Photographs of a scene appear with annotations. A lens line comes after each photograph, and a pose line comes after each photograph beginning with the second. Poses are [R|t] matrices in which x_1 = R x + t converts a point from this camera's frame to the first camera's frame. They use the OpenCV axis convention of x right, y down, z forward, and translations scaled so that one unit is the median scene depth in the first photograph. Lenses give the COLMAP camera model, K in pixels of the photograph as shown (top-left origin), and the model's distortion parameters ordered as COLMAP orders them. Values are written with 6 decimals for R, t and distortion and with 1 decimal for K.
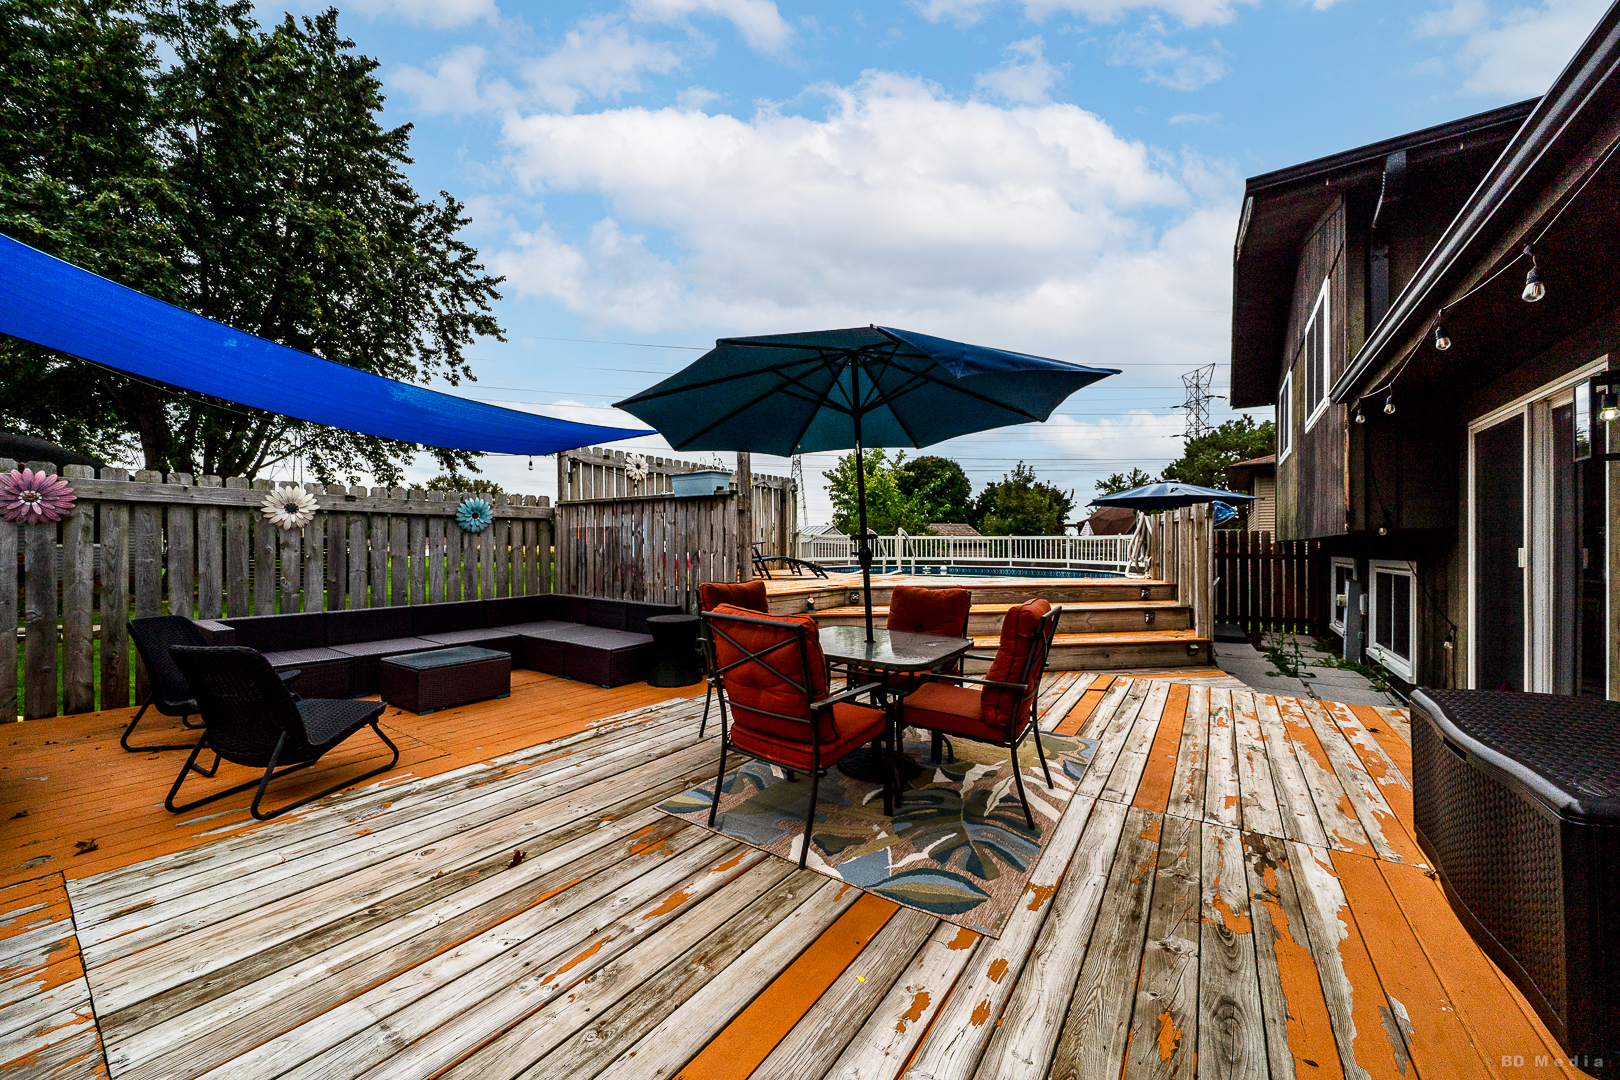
lens RADIAL K [[594.4, 0, 800.9], [0, 594.4, 547.7], [0, 0, 1]] dist [-0.003740, -0.000124]
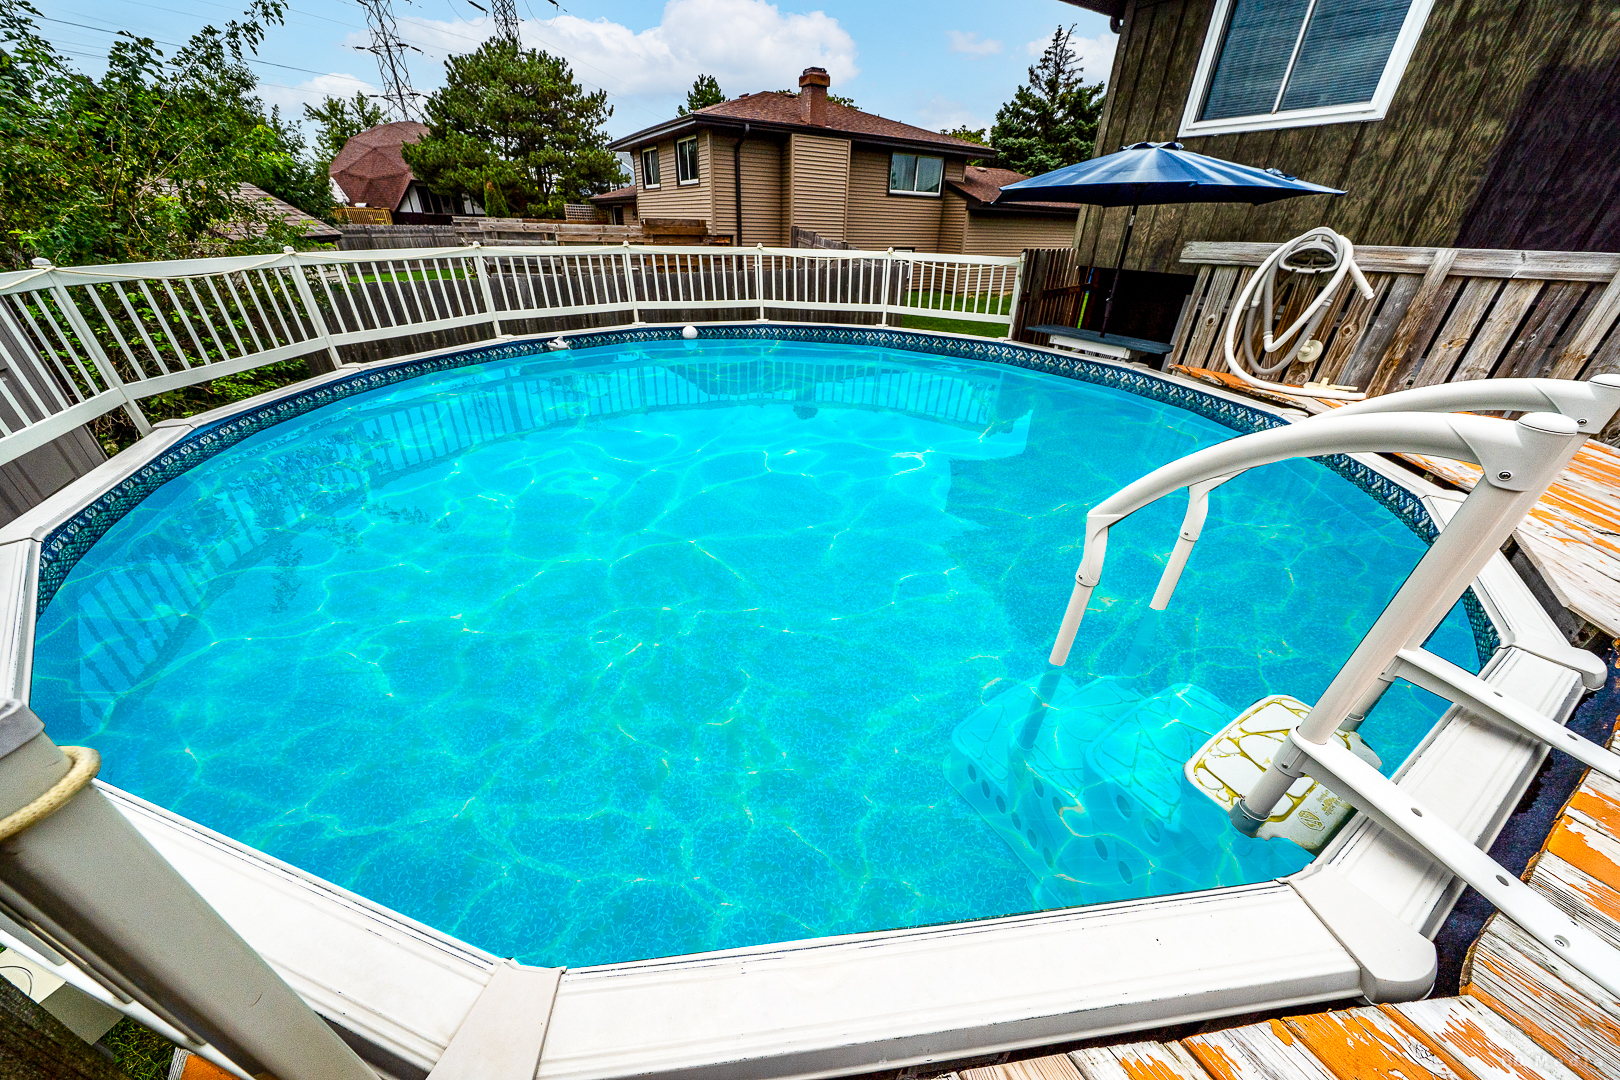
lens RADIAL K [[554.1, 0, 806.6], [0, 554.1, 551.0], [0, 0, 1]] dist [-0.006129, 0.000035]
pose [[0.401119, -0.462286, 0.790819, -0.000903], [-0.019601, 0.858786, 0.511959, -0.025903], [-0.915816, -0.220858, 0.335414, 0.511980]]
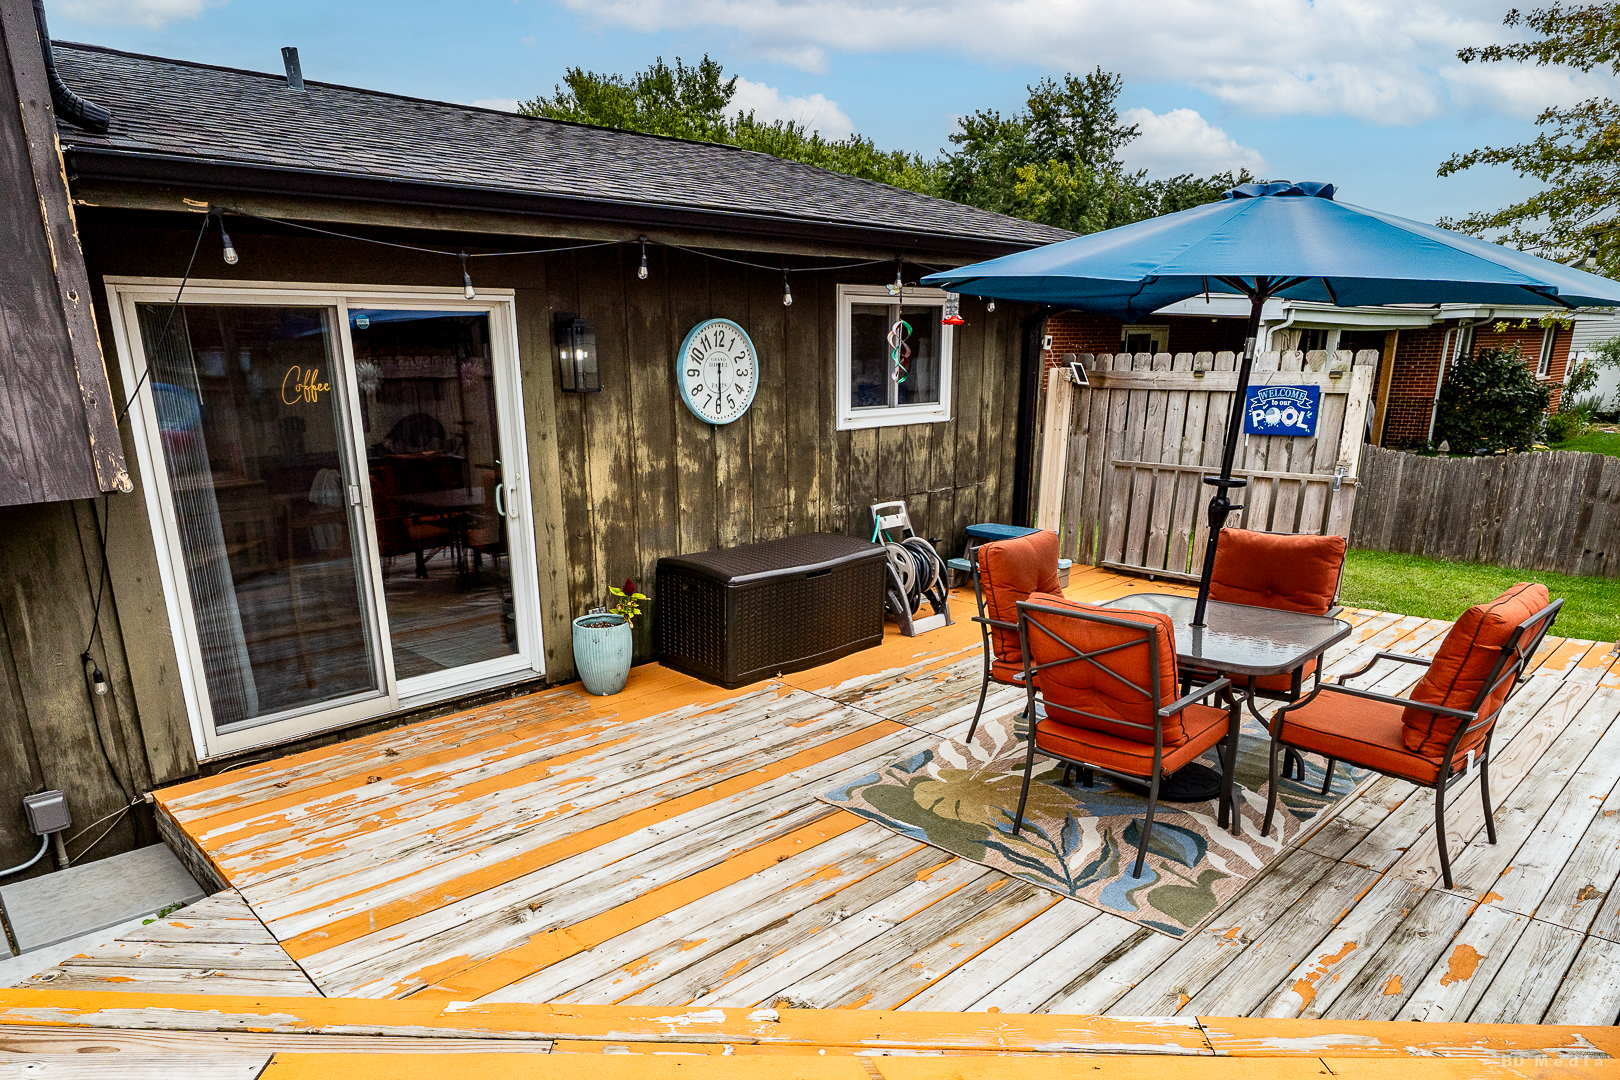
lens RADIAL K [[1019.6, 0, 759.6], [0, 1019.6, 666.3], [0, 0, 1]] dist [0.003583, -0.003408]
pose [[-0.979008, -0.054660, 0.196356, 0.067079], [0.007358, 0.953265, 0.302046, -0.030432], [-0.203689, 0.297150, -0.932852, 0.388352]]
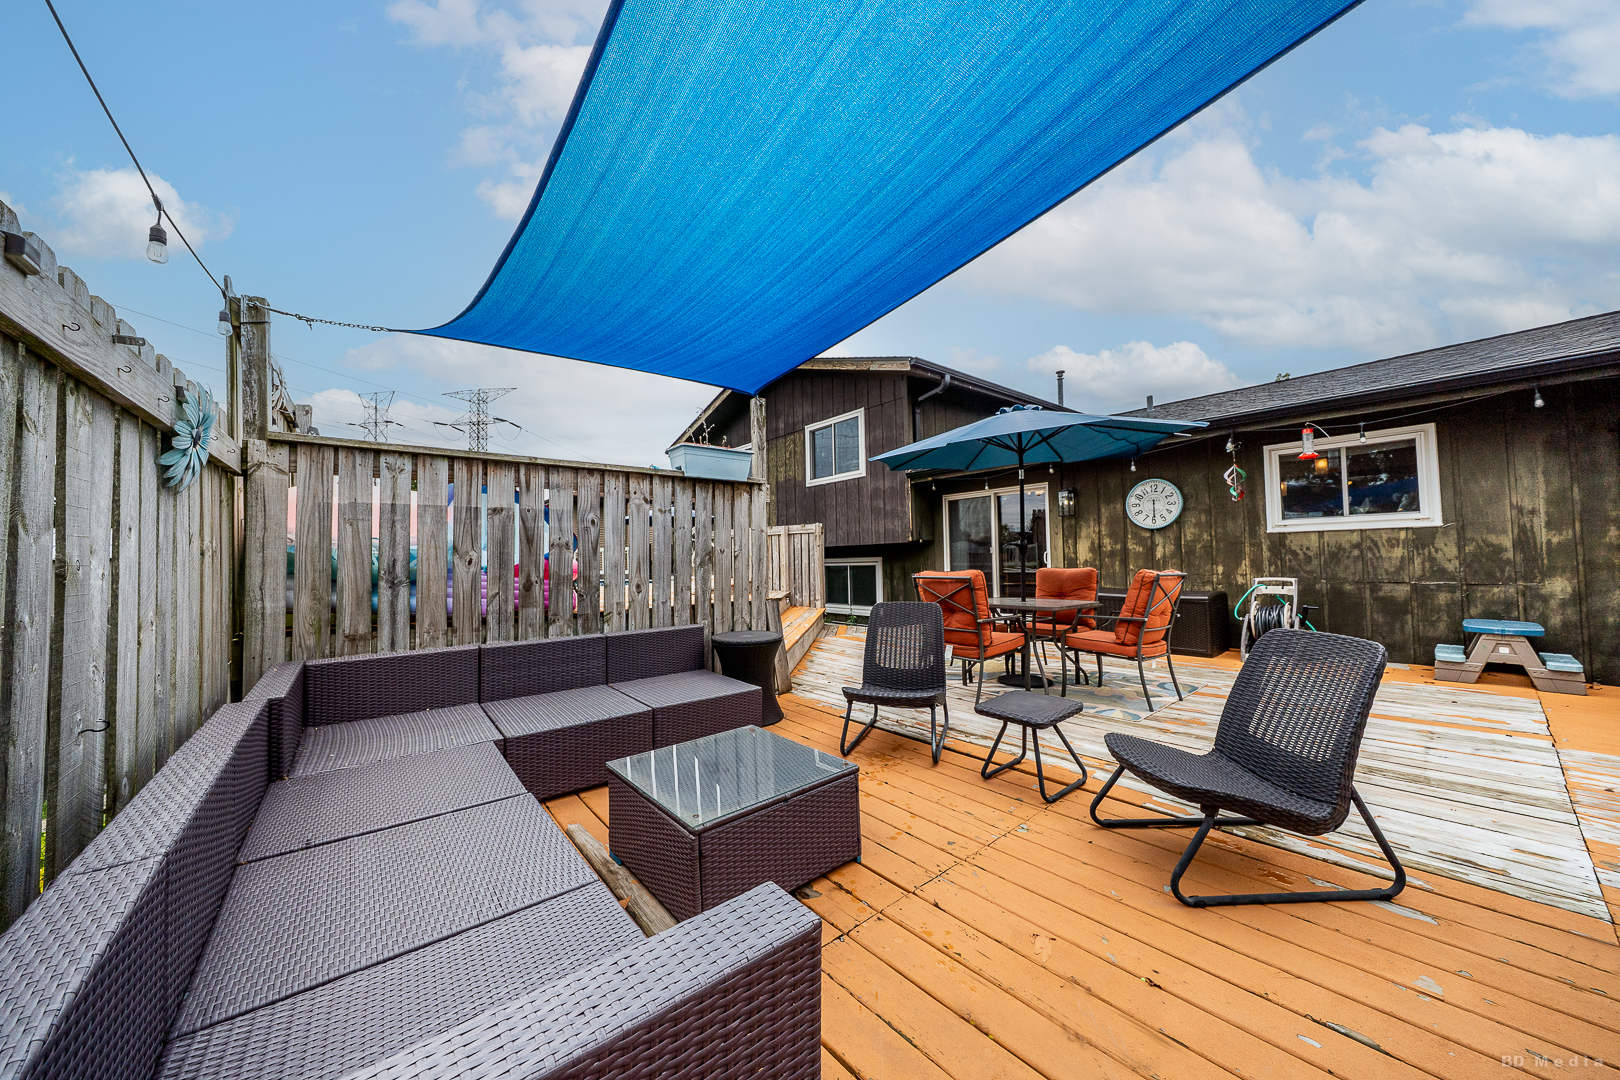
lens RADIAL K [[554.1, 0, 815.1], [0, 554.1, 540.8], [0, 0, 1]] dist [-0.006129, 0.000035]
pose [[0.261428, 0.023697, 0.964932, -0.235594], [0.026041, 0.999162, -0.031593, 0.005505], [-0.964872, 0.033387, 0.260592, 0.191809]]
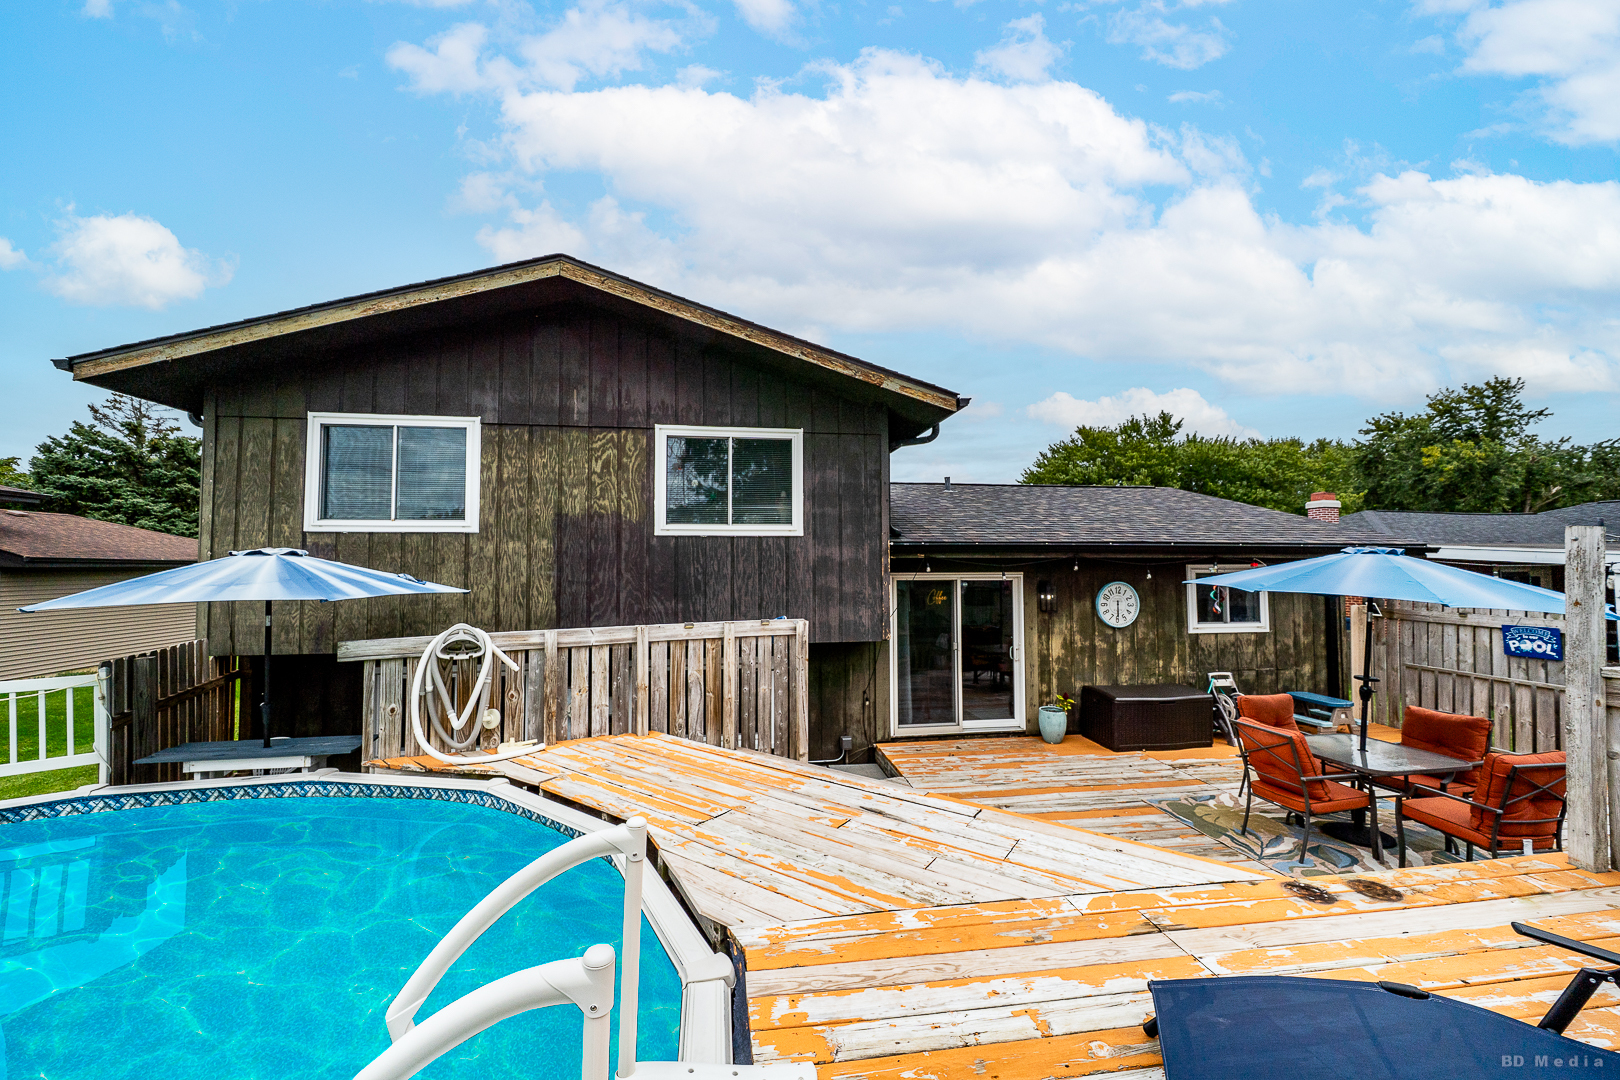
lens RADIAL K [[594.4, 0, 805.3], [0, 594.4, 545.3], [0, 0, 1]] dist [-0.003740, -0.000124]
pose [[-0.690926, 0.017516, 0.722713, 0.001260], [-0.000155, 0.999703, -0.024377, -0.051989], [-0.722925, -0.016955, -0.690718, 0.503592]]
